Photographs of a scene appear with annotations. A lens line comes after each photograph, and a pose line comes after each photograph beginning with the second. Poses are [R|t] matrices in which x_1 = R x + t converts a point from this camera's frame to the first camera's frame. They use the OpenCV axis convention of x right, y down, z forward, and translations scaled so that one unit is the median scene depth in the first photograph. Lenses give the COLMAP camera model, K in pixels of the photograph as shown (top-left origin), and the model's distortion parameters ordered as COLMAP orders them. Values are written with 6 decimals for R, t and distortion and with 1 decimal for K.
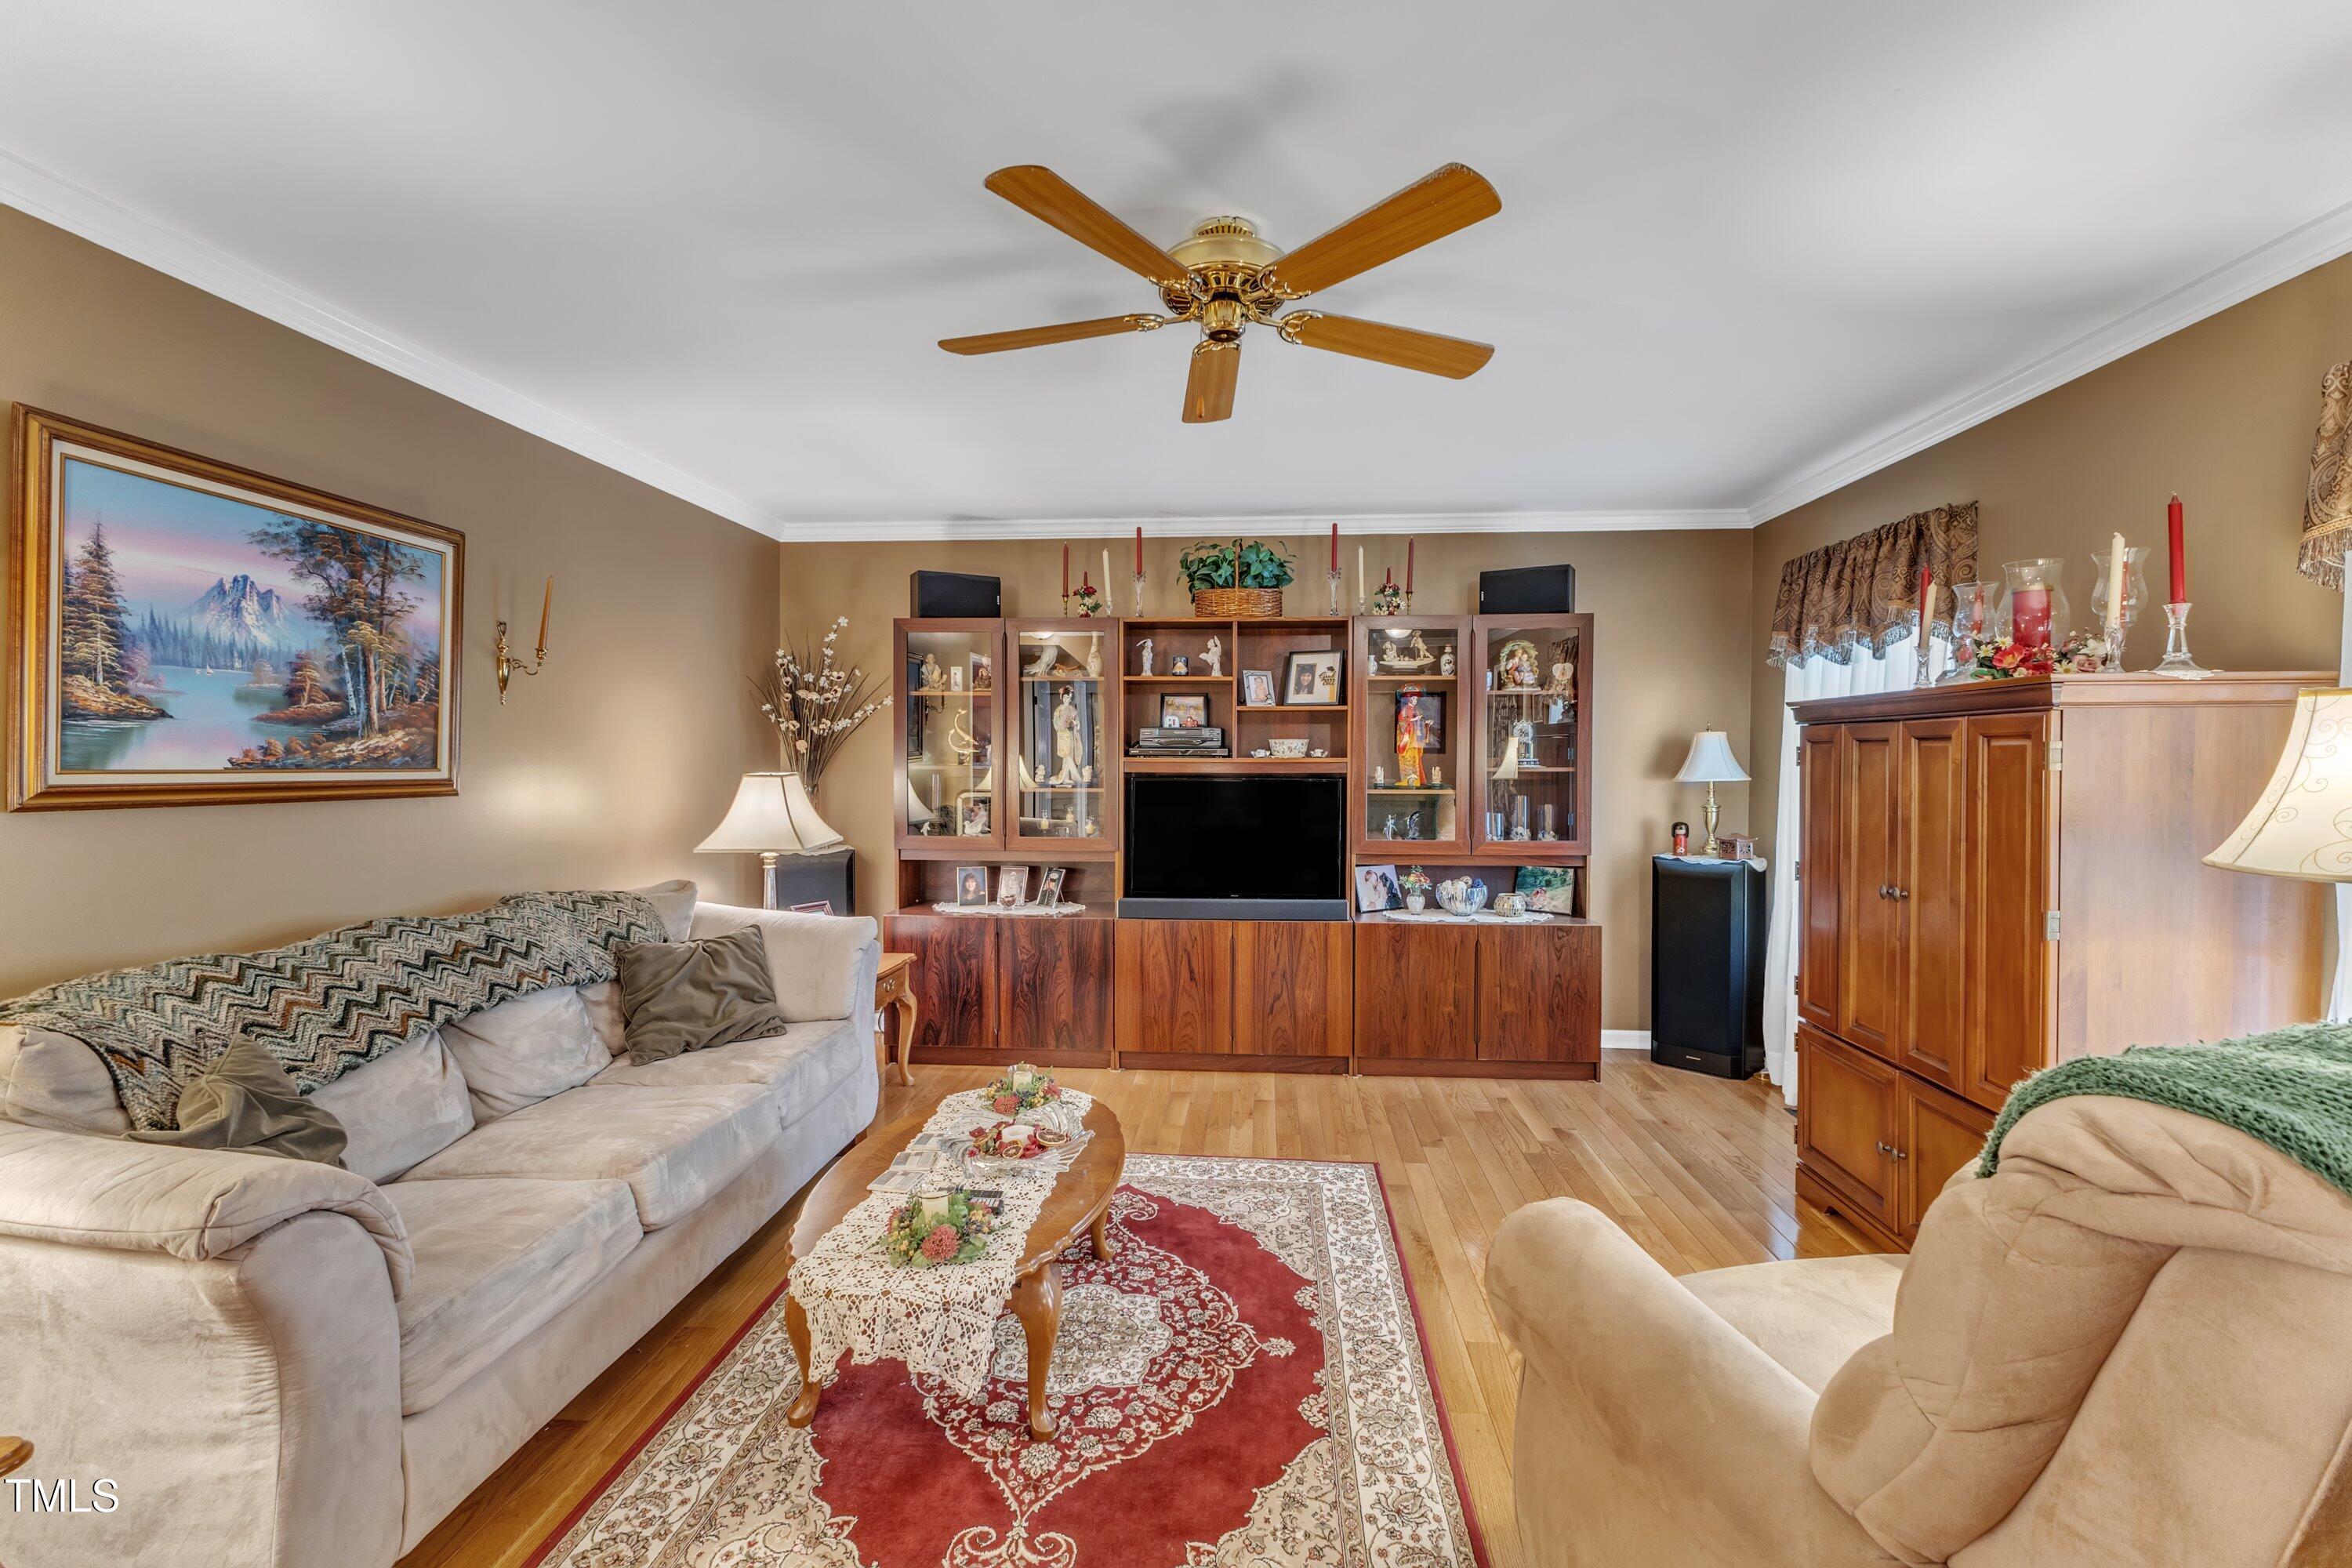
lens RADIAL K [[1018.0, 0, 1182.4], [0, 1018.0, 775.6], [0, 0, 1]] dist [0.018515, -0.005863]
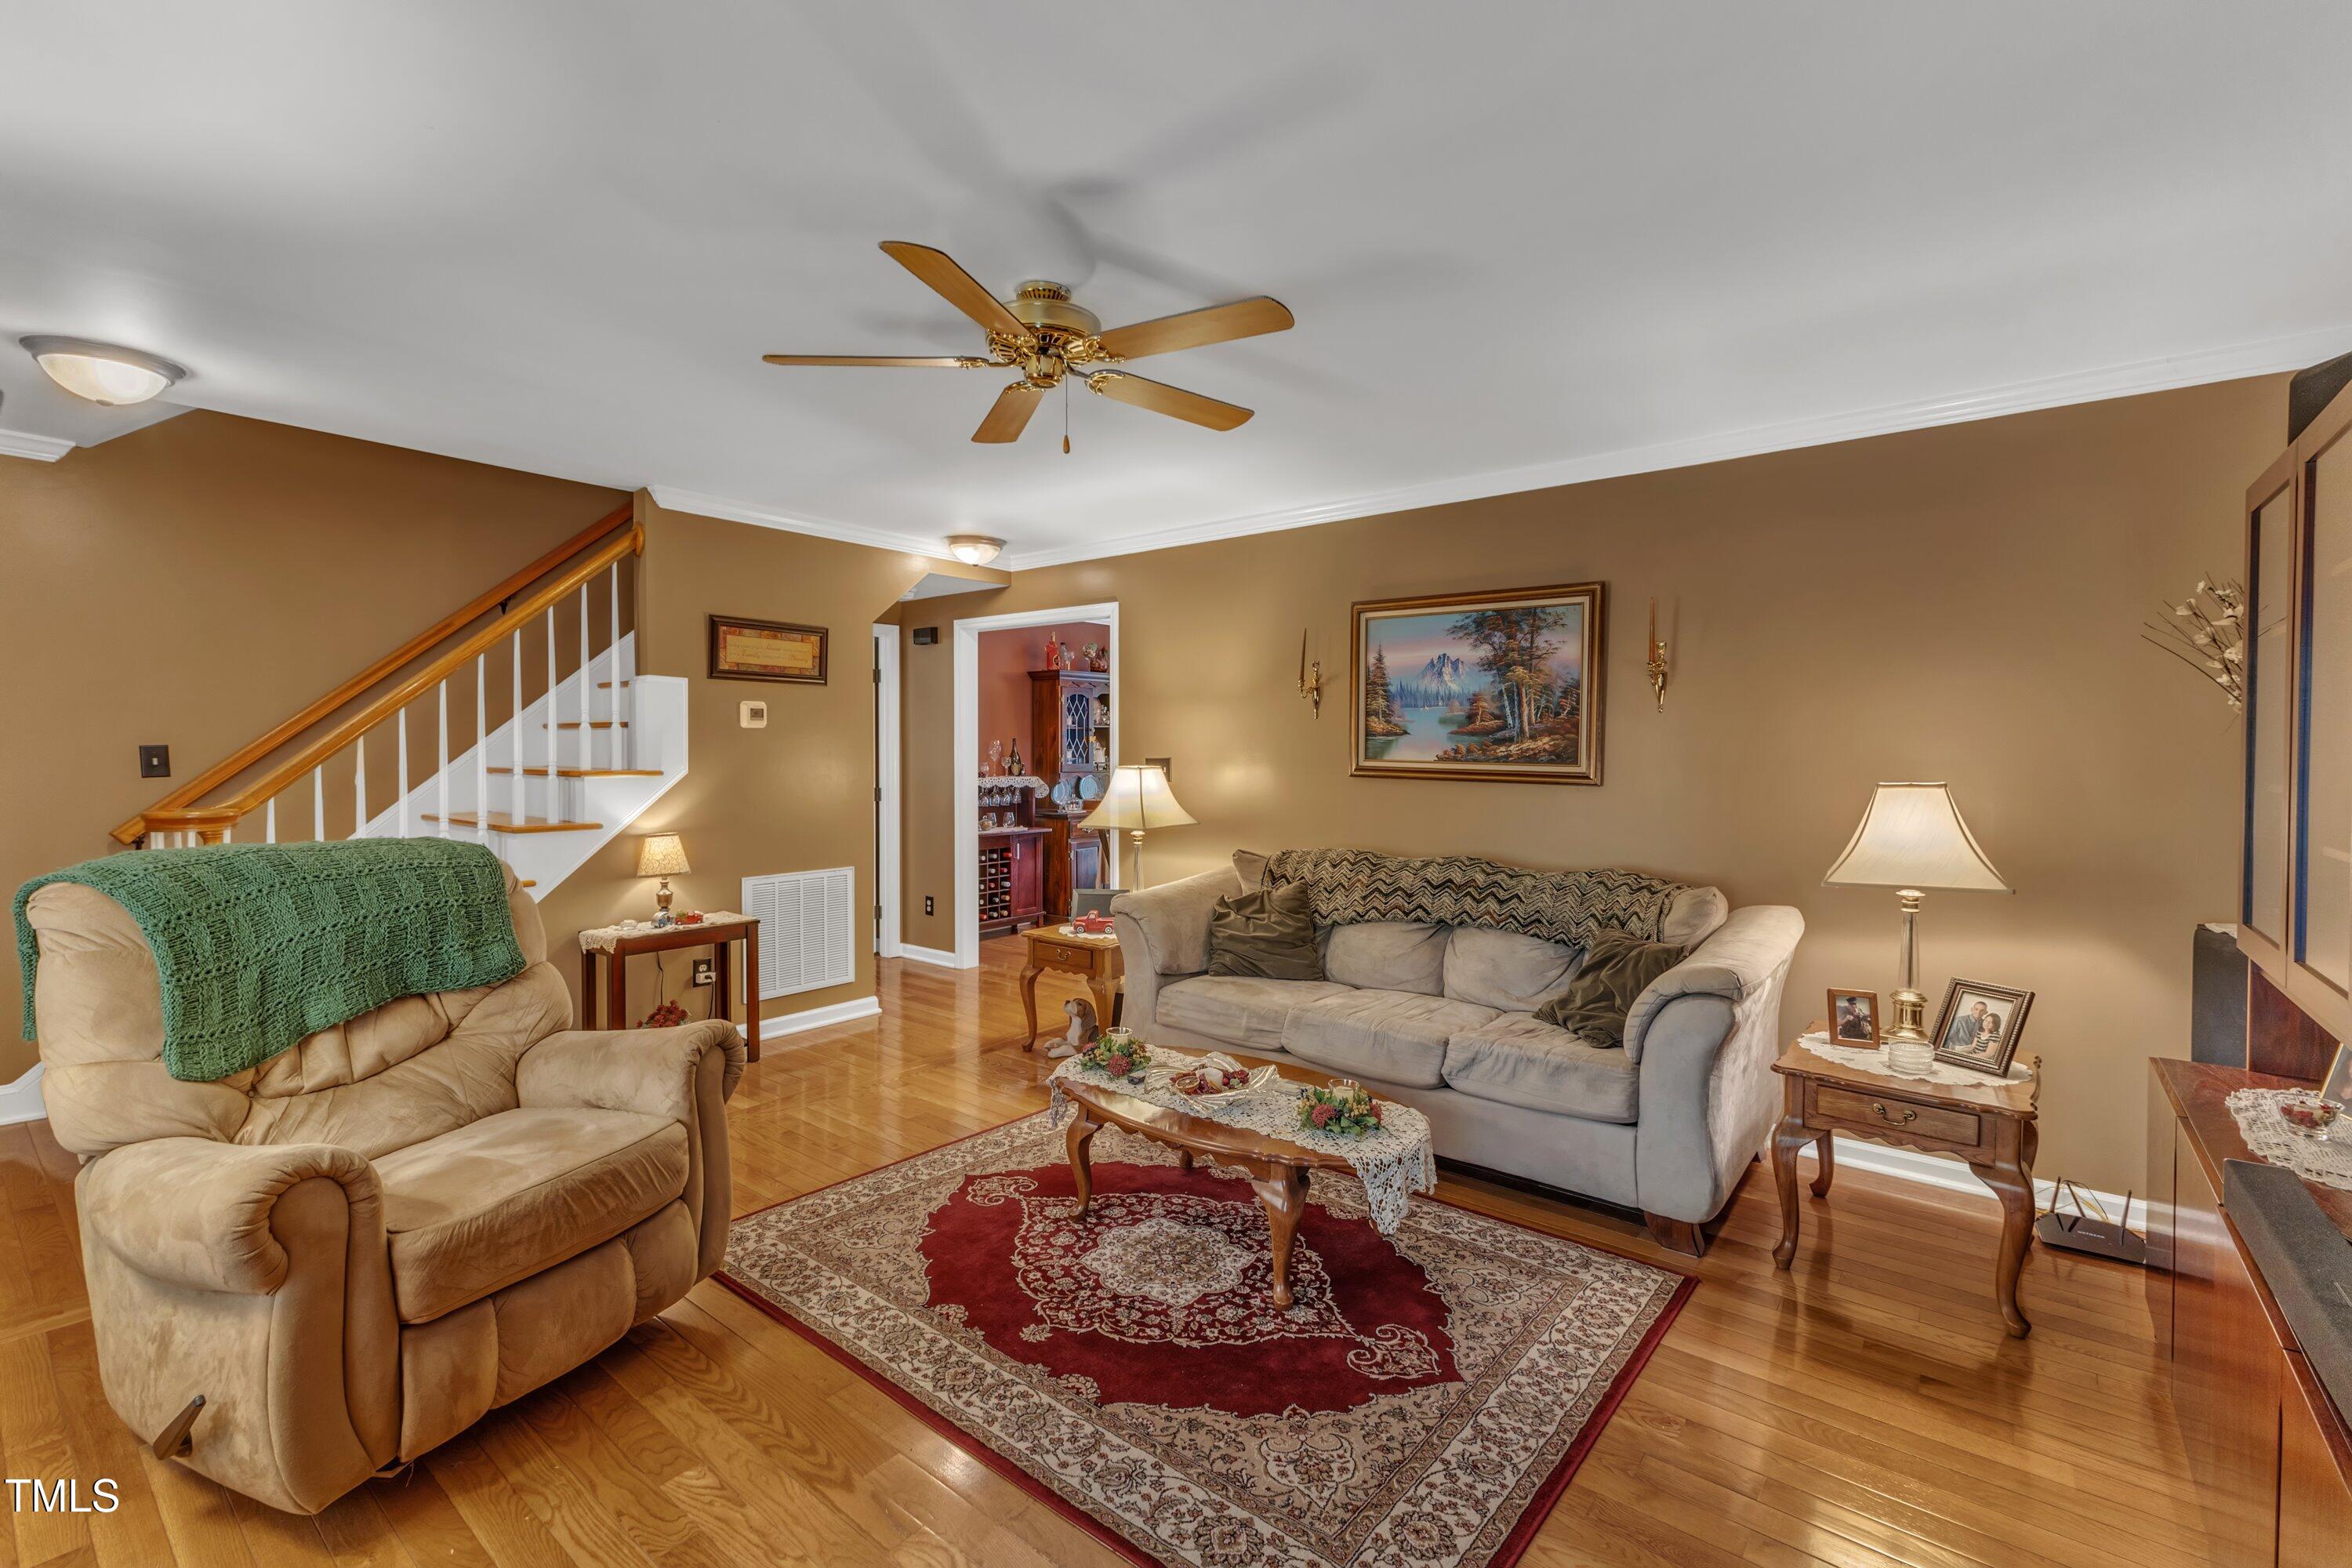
lens RADIAL K [[1018.0, 0, 1182.4], [0, 1018.0, 775.6], [0, 0, 1]] dist [0.018515, -0.005863]
pose [[-0.562591, 0.016227, -0.826576, 0.786599], [-0.025989, 0.998966, 0.037300, -0.034029], [0.826327, 0.042466, -0.561588, 1.554551]]
